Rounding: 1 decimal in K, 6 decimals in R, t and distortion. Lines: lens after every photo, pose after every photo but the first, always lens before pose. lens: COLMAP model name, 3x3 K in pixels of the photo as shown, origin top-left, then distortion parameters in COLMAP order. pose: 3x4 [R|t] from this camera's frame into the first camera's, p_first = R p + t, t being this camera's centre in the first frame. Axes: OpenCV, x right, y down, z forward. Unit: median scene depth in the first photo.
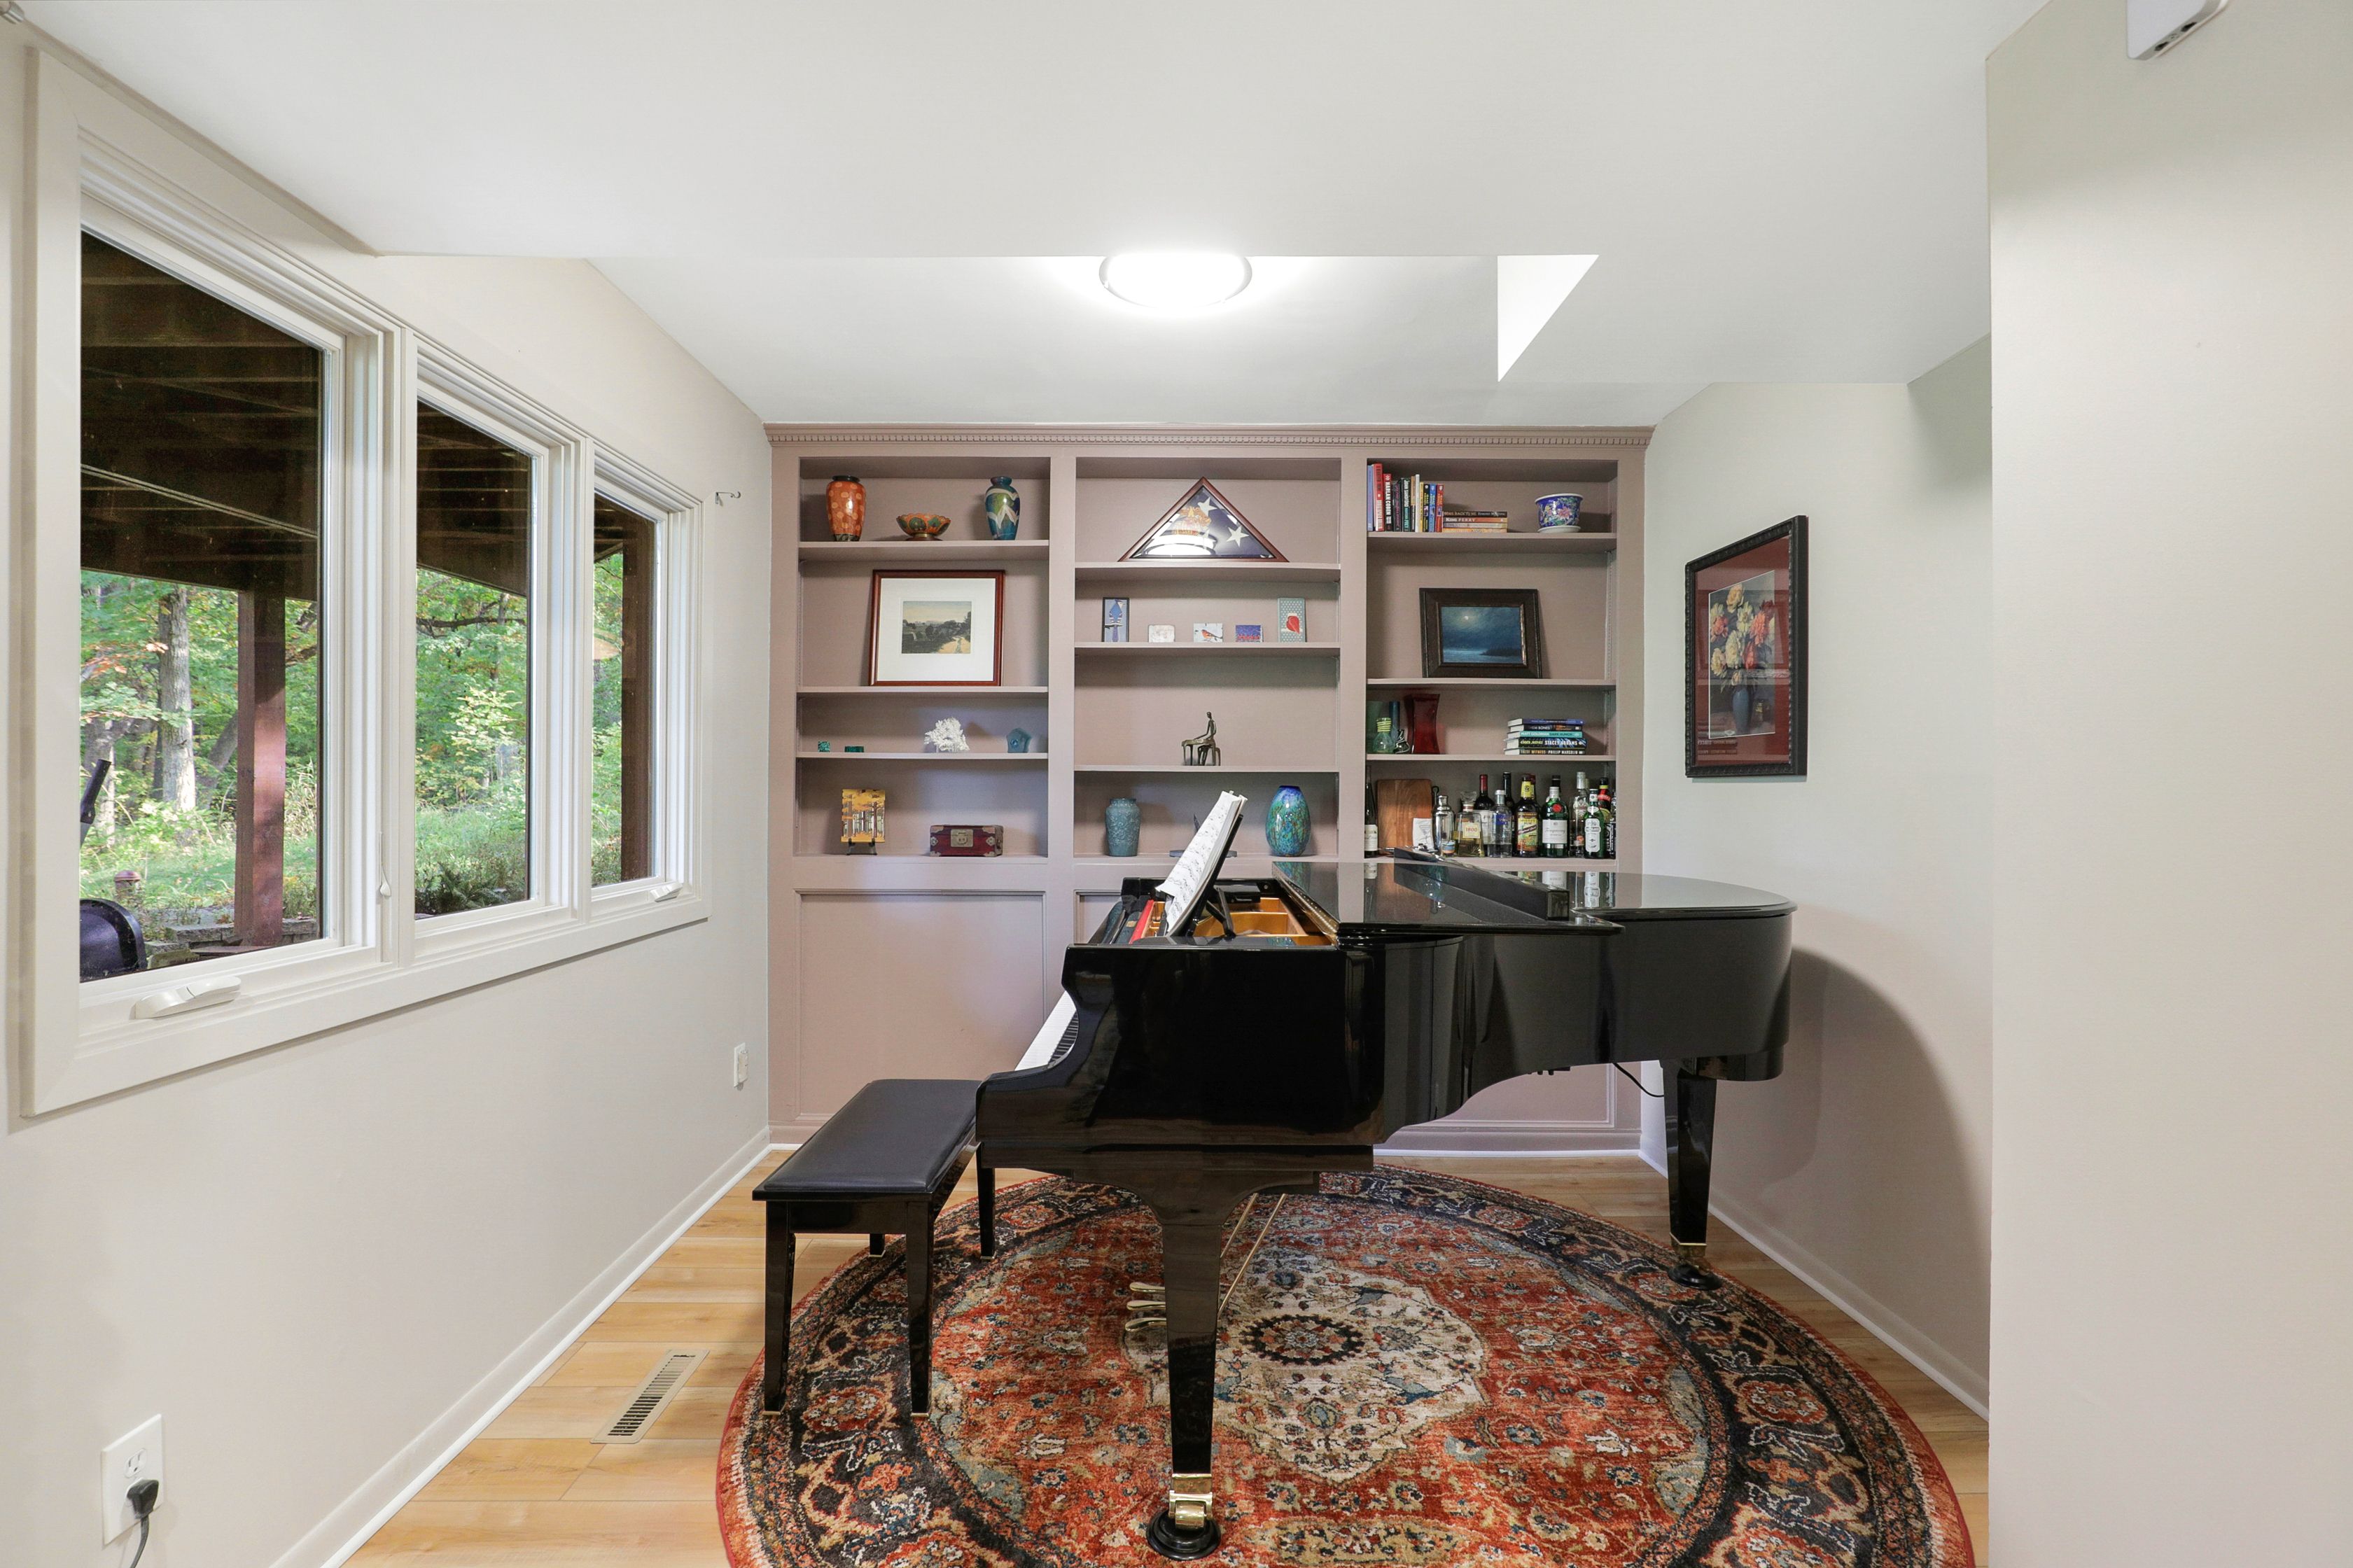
lens RADIAL K [[1078.6, 0, 1166.9], [0, 1078.6, 785.6], [0, 0, 1]] dist [-0.000438, 0.000274]
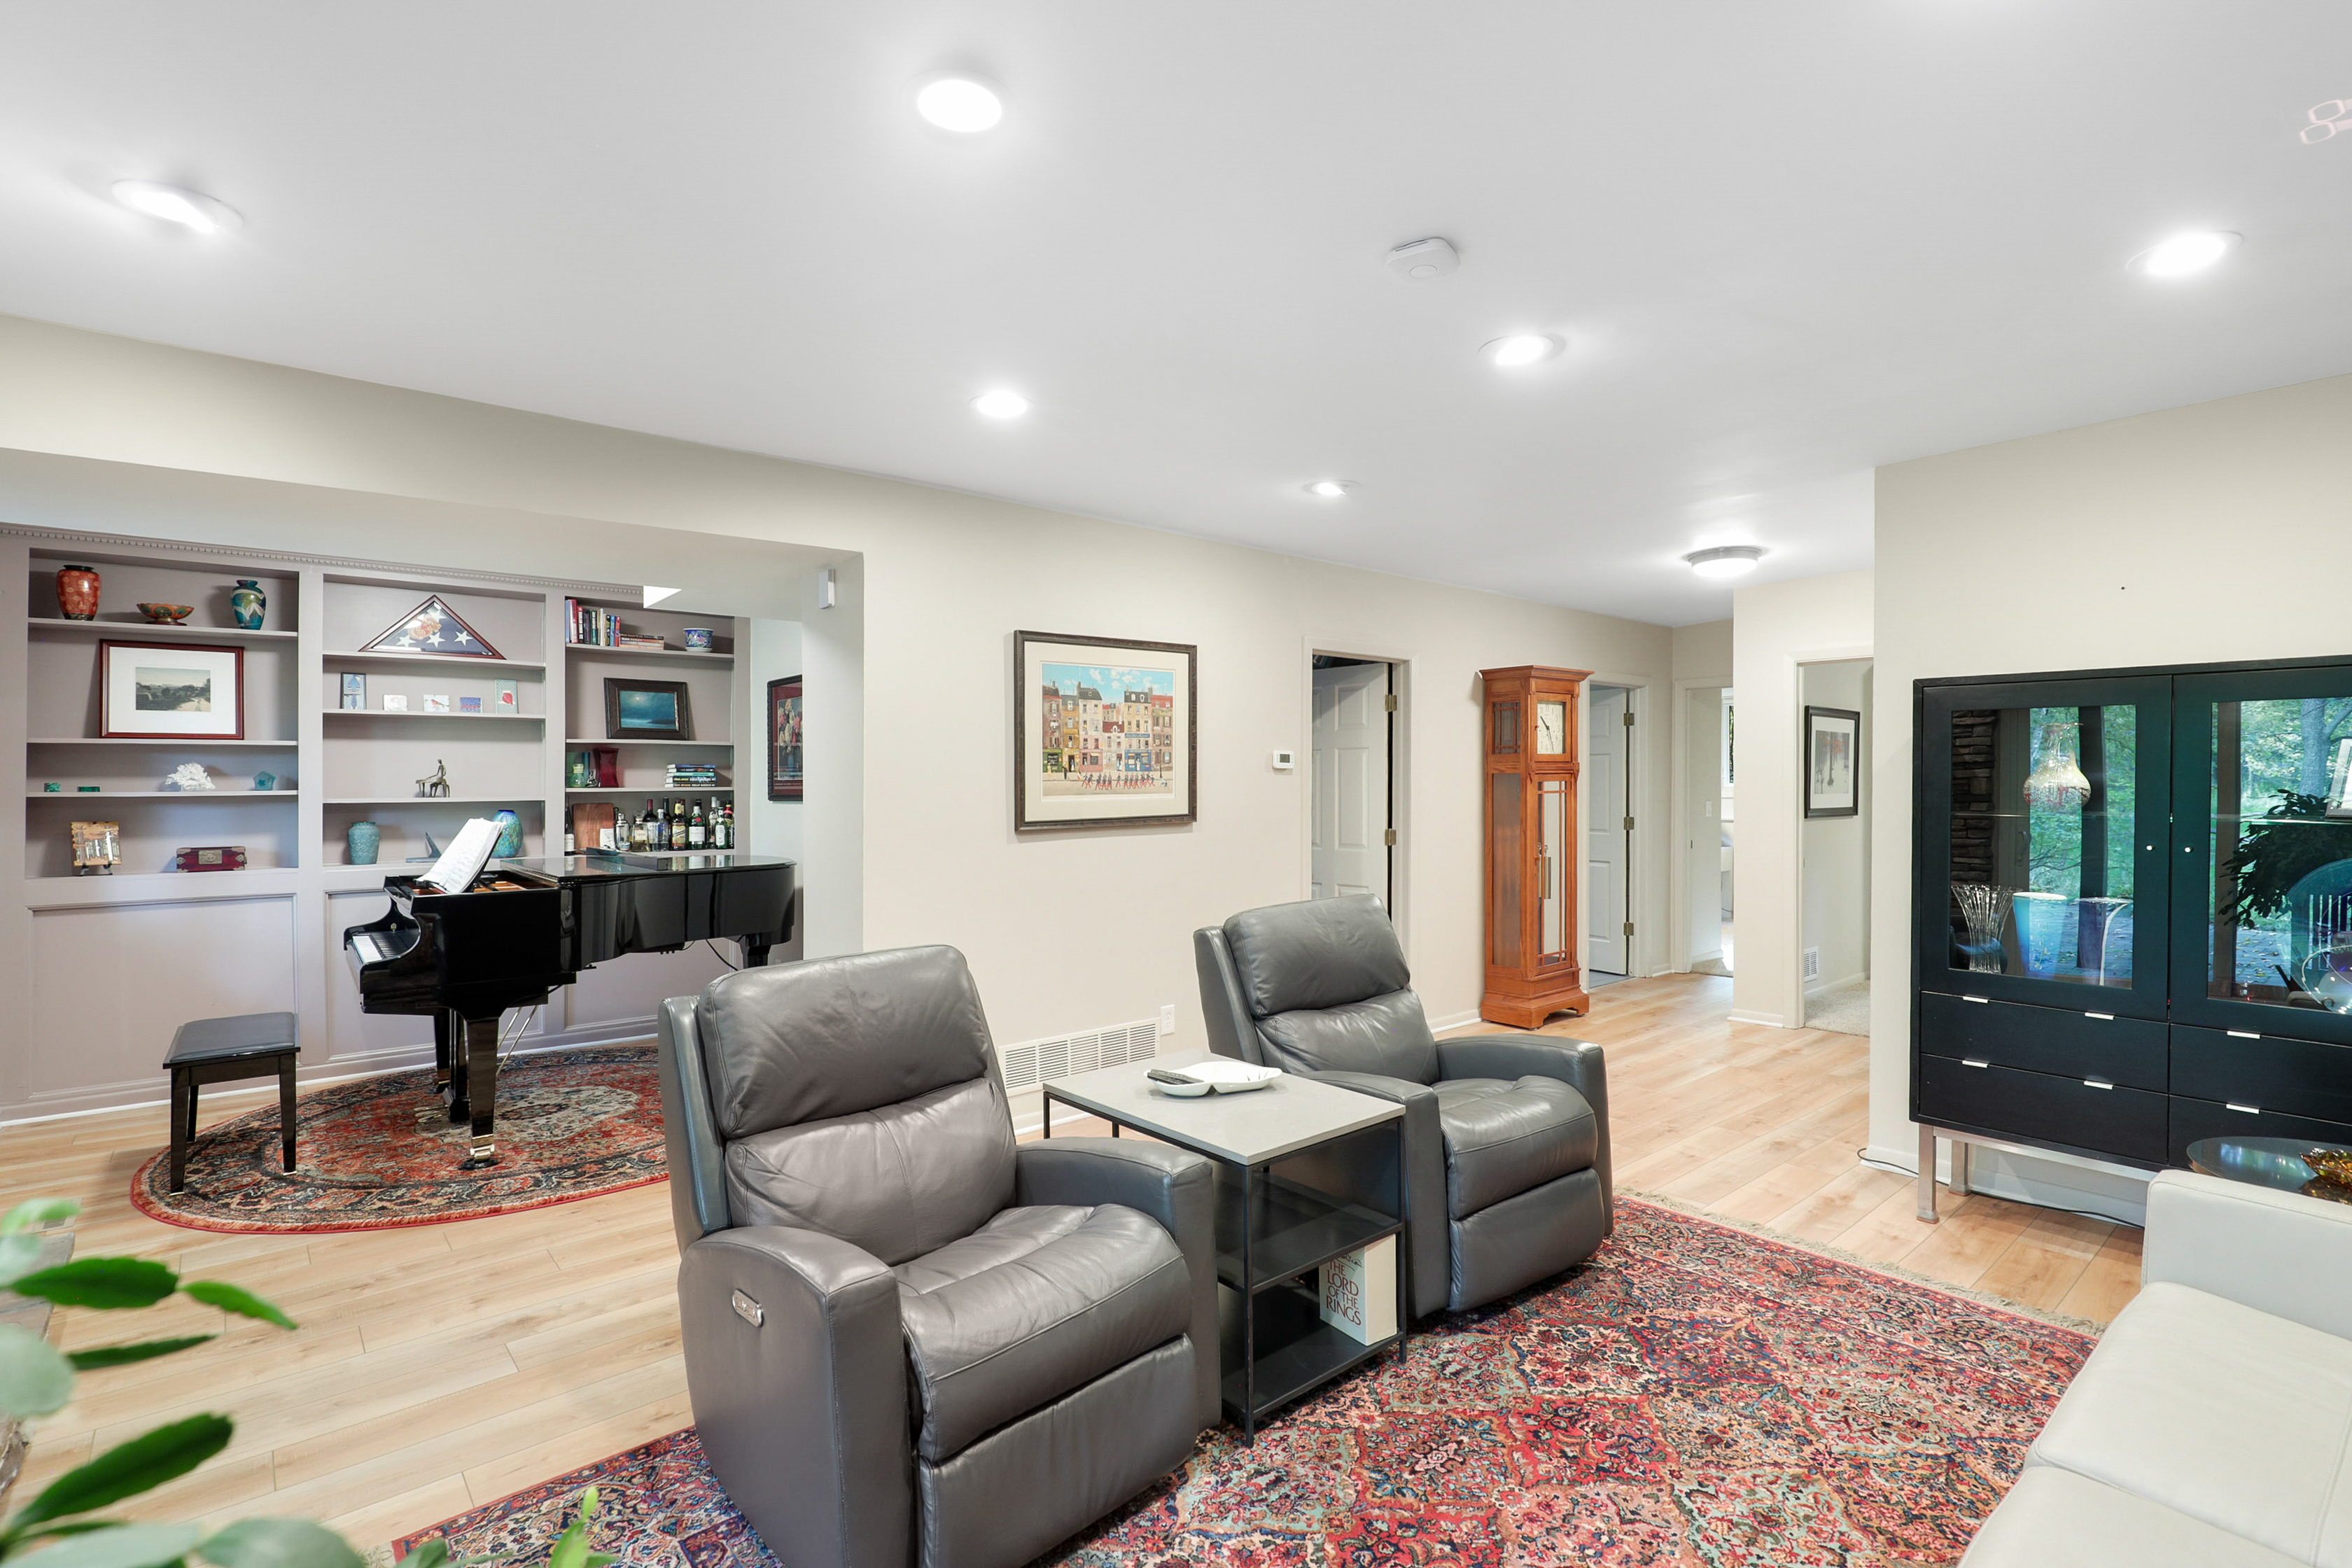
lens RADIAL K [[1067.5, 0, 1184.4], [0, 1067.5, 775.8], [0, 0, 1]] dist [0.002614, 0.001123]
pose [[0.753382, -0.002982, 0.657576, -0.149134], [0.010126, 0.999924, -0.007067, -0.026743], [-0.657505, 0.011982, 0.753355, -0.713345]]
